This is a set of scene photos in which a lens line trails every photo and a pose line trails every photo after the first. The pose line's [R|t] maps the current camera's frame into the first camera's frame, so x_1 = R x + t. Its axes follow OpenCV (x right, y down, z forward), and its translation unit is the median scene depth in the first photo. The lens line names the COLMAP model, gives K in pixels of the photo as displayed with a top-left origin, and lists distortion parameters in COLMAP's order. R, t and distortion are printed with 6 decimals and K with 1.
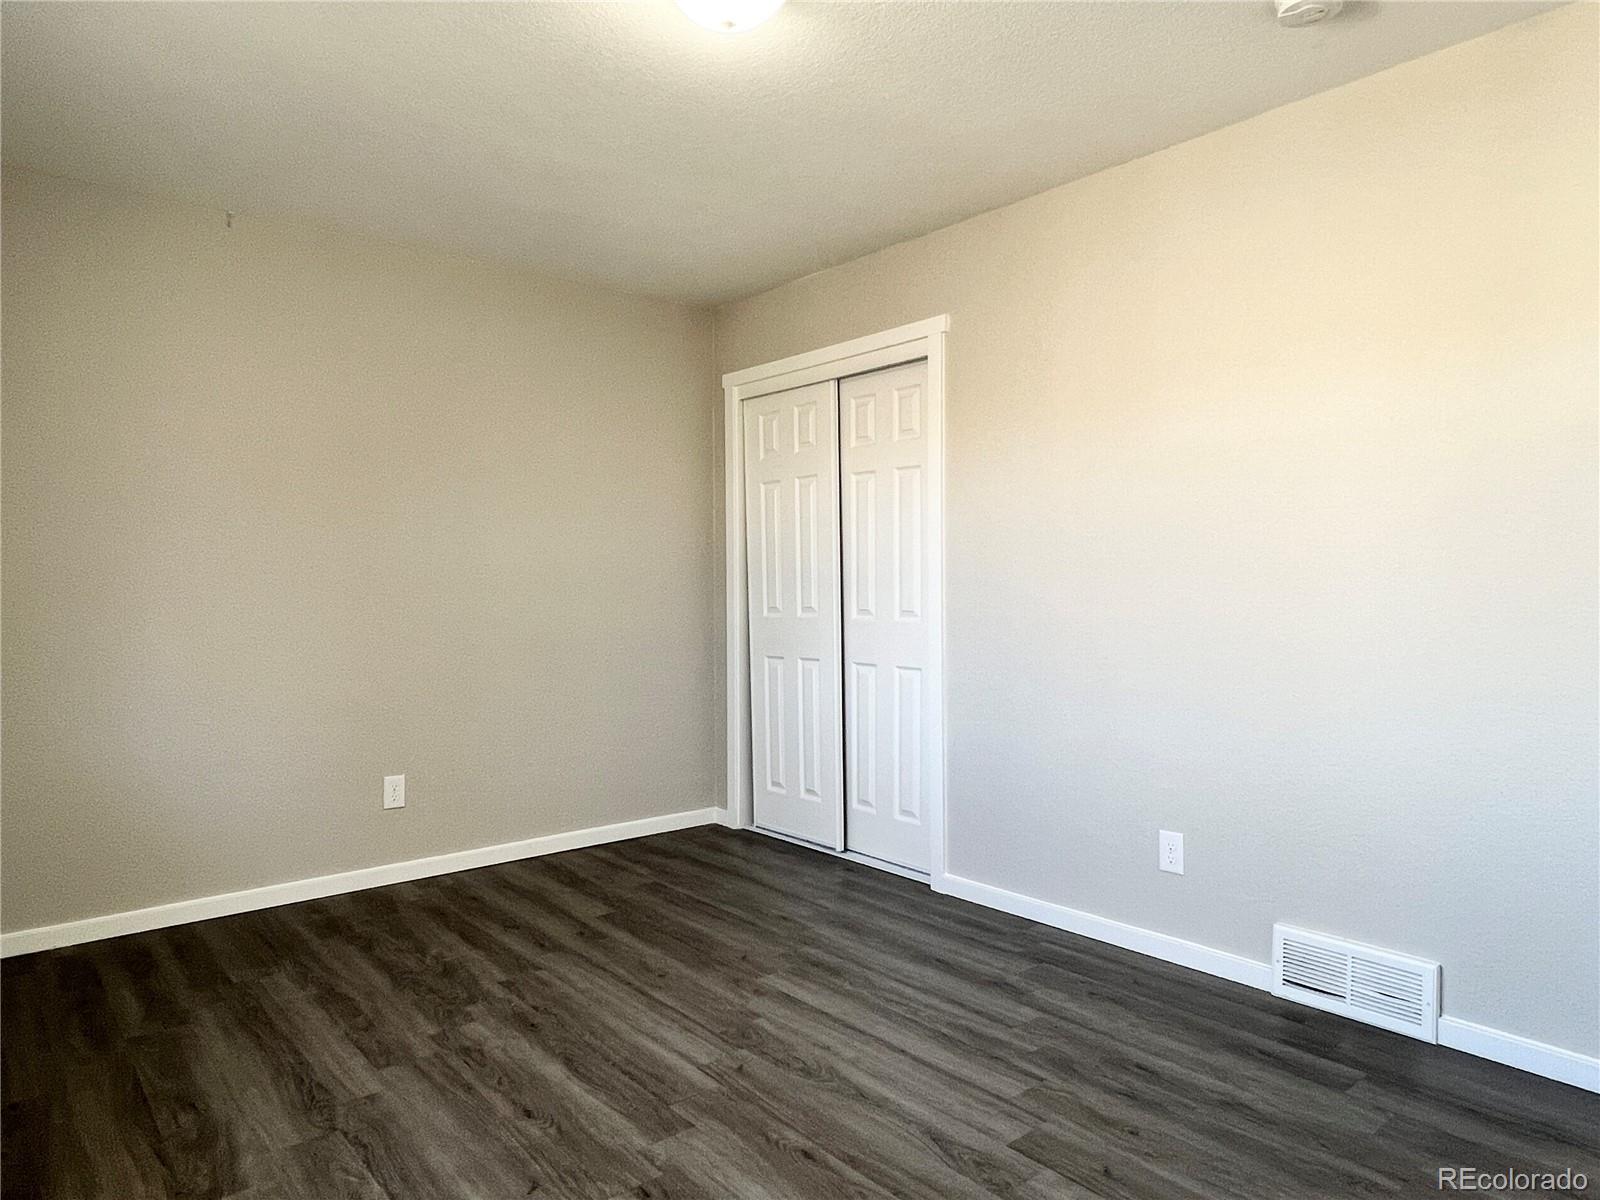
lens RADIAL K [[1008.0, 0, 800.0], [0, 1008.0, 600.0], [0, 0, 1]] dist [-0.005357, -0.002272]
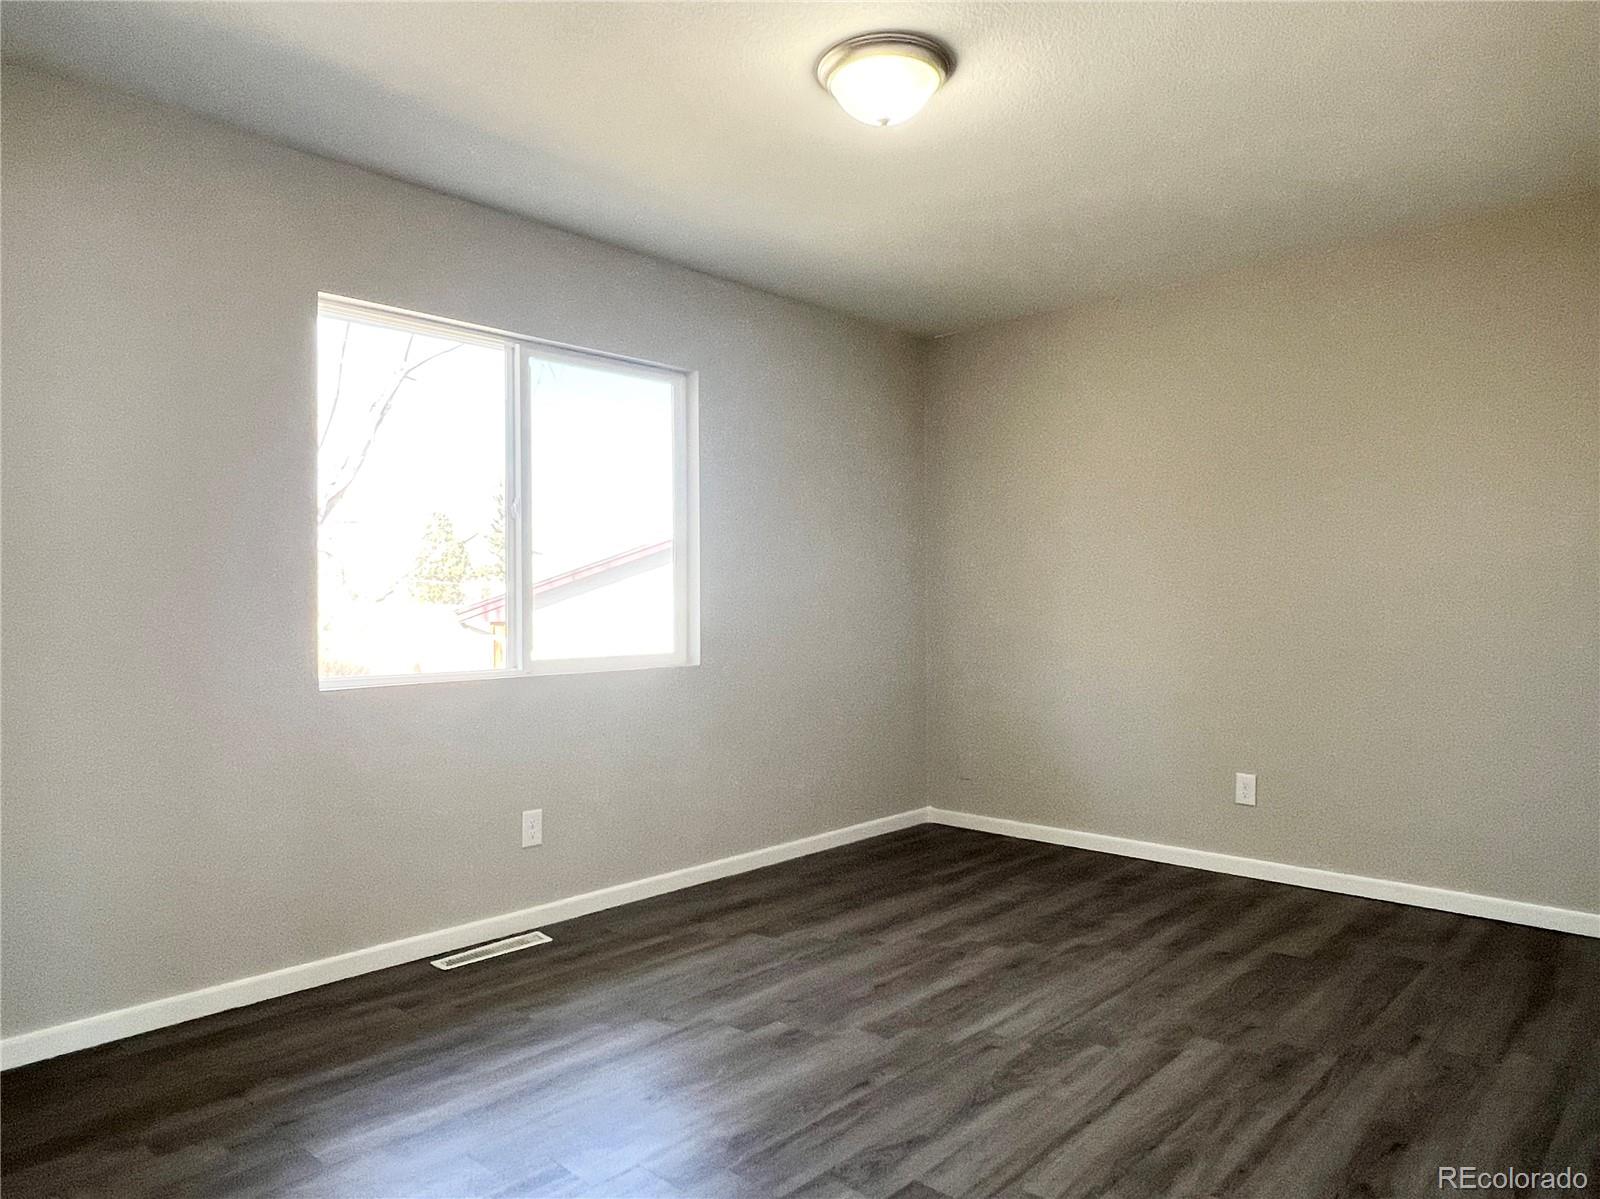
lens RADIAL K [[1057.6, 0, 800.0], [0, 1057.6, 599.5], [0, 0, 1]] dist [-0.004318, 0.001897]
pose [[0.120074, 0.004364, -0.992755, 0.836518], [-0.013898, 0.999900, 0.002715, -0.001205], [0.992668, 0.013472, 0.120122, 0.548989]]
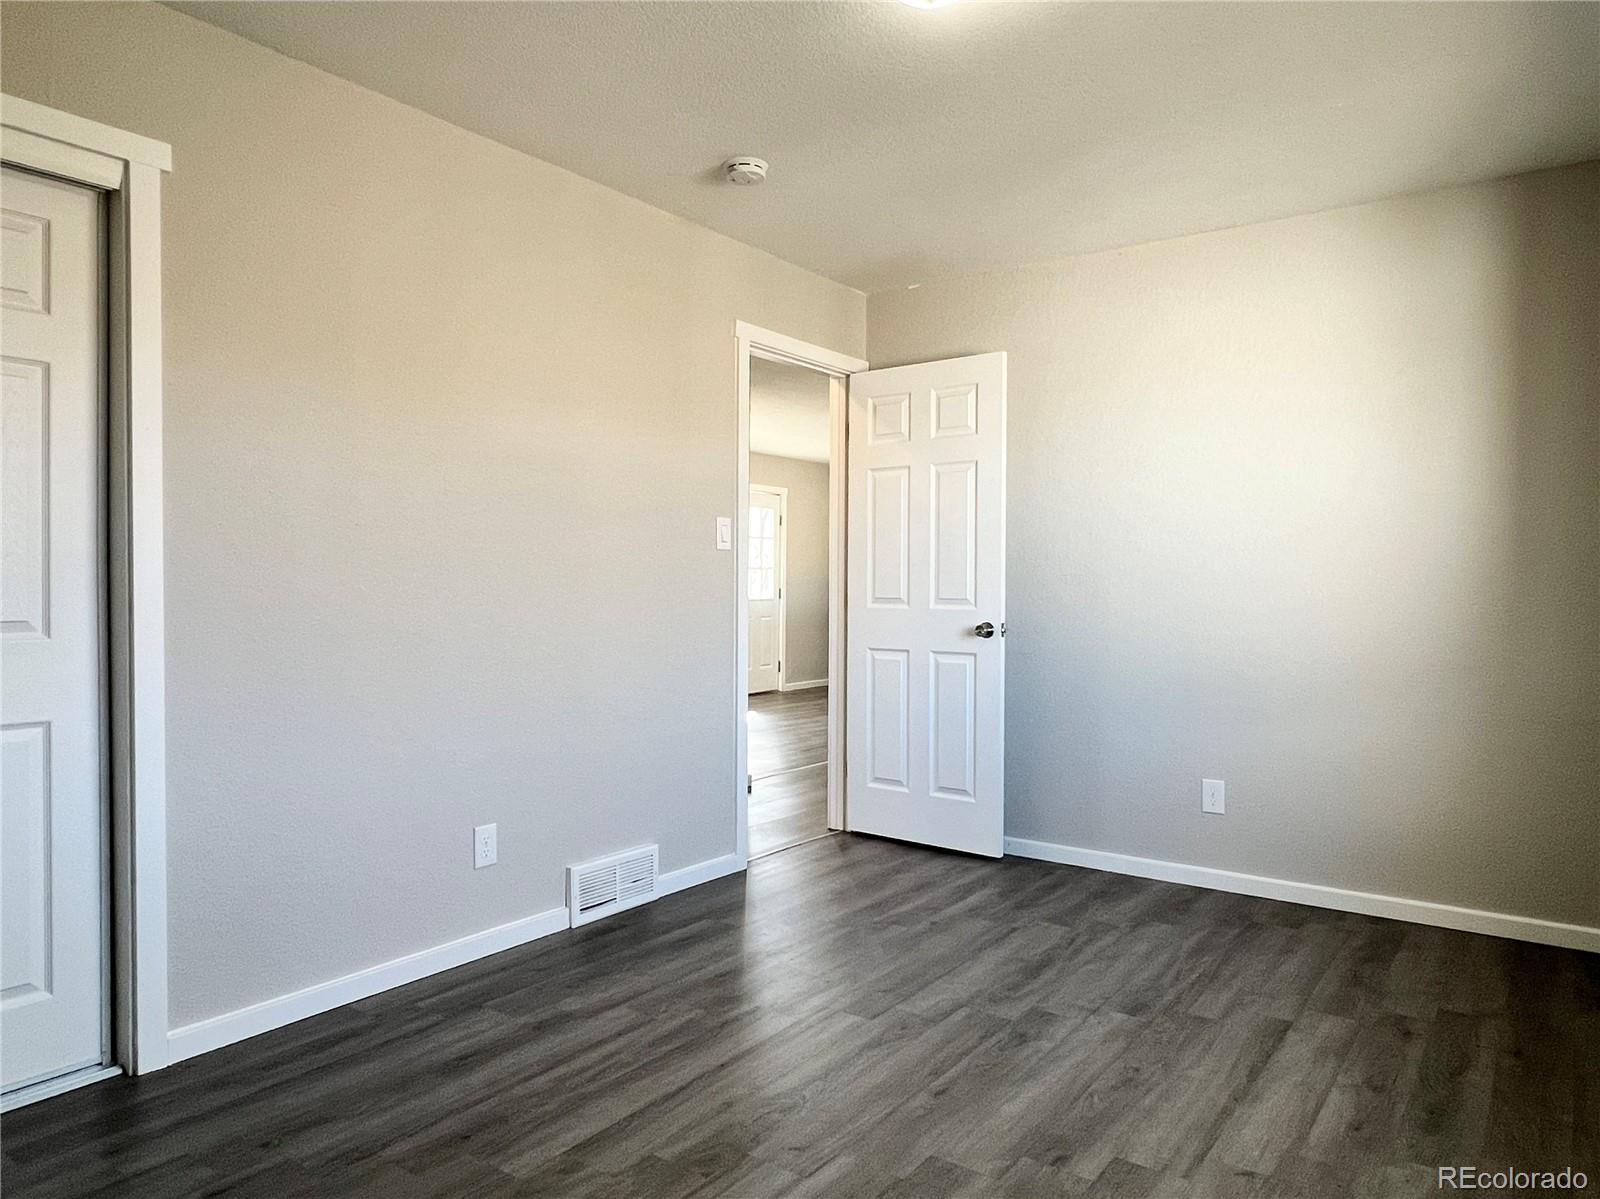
lens RADIAL K [[1057.6, 0, 800.0], [0, 1057.6, 599.5], [0, 0, 1]] dist [-0.004318, 0.001897]
pose [[-0.232500, -0.011836, 0.972524, -0.754790], [0.012552, 0.999806, 0.015169, -0.003792], [-0.972515, 0.015734, -0.232307, 0.992453]]
